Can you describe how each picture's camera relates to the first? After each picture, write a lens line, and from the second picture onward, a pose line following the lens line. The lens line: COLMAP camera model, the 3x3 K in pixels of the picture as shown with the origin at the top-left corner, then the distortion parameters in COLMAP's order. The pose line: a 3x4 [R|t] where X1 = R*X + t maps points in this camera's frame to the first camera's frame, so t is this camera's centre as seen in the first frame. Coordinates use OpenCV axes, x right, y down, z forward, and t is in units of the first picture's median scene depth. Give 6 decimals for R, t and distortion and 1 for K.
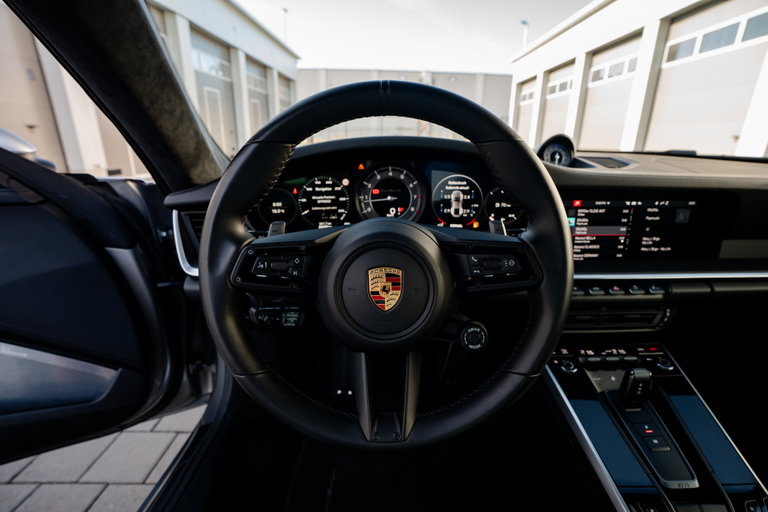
lens RADIAL K [[385.6, 0, 393.6], [0, 385.6, 259.1], [0, 0, 1]] dist [-0.051226, 0.003079]
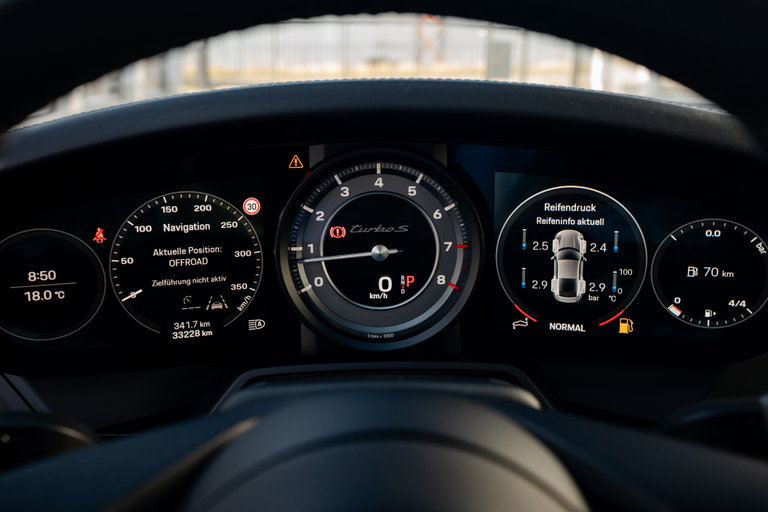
lens RADIAL K [[805.3, 0, 384.7], [0, 805.3, 261.2], [0, 0, 1]] dist [0.109522, 0.000000]
pose [[0.999851, -0.006041, 0.016194, -0.015782], [0.007294, 0.996888, -0.078499, -0.094153], [-0.015669, 0.078605, 0.996783, 0.272942]]
